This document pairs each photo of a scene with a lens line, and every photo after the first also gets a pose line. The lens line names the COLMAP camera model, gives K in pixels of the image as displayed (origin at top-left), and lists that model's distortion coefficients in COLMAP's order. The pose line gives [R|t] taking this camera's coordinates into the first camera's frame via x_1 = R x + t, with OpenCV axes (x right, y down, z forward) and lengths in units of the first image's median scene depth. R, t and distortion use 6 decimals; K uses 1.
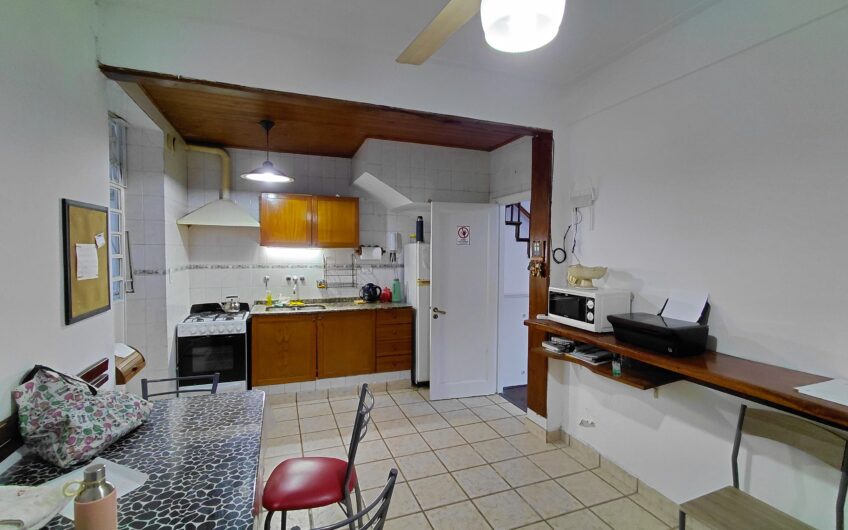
lens RADIAL K [[391.5, 0, 425.8], [0, 391.5, 264.7], [0, 0, 1]] dist [0.003059, -0.000034]
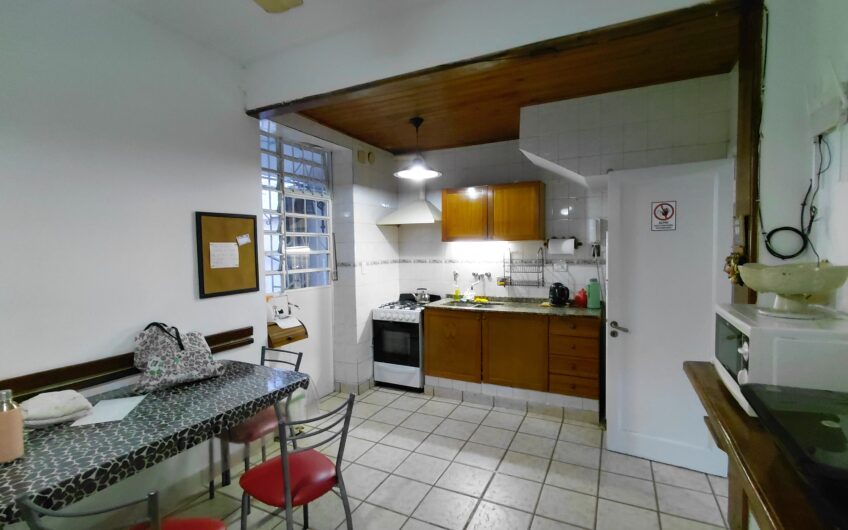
lens RADIAL K [[391.5, 0, 425.8], [0, 391.5, 266.0], [0, 0, 1]] dist [0.003059, -0.000034]
pose [[0.682889, 0.017436, -0.730314, 0.299453], [-0.008344, 0.999836, 0.016068, 0.001293], [0.730474, -0.004880, 0.682923, 0.262369]]
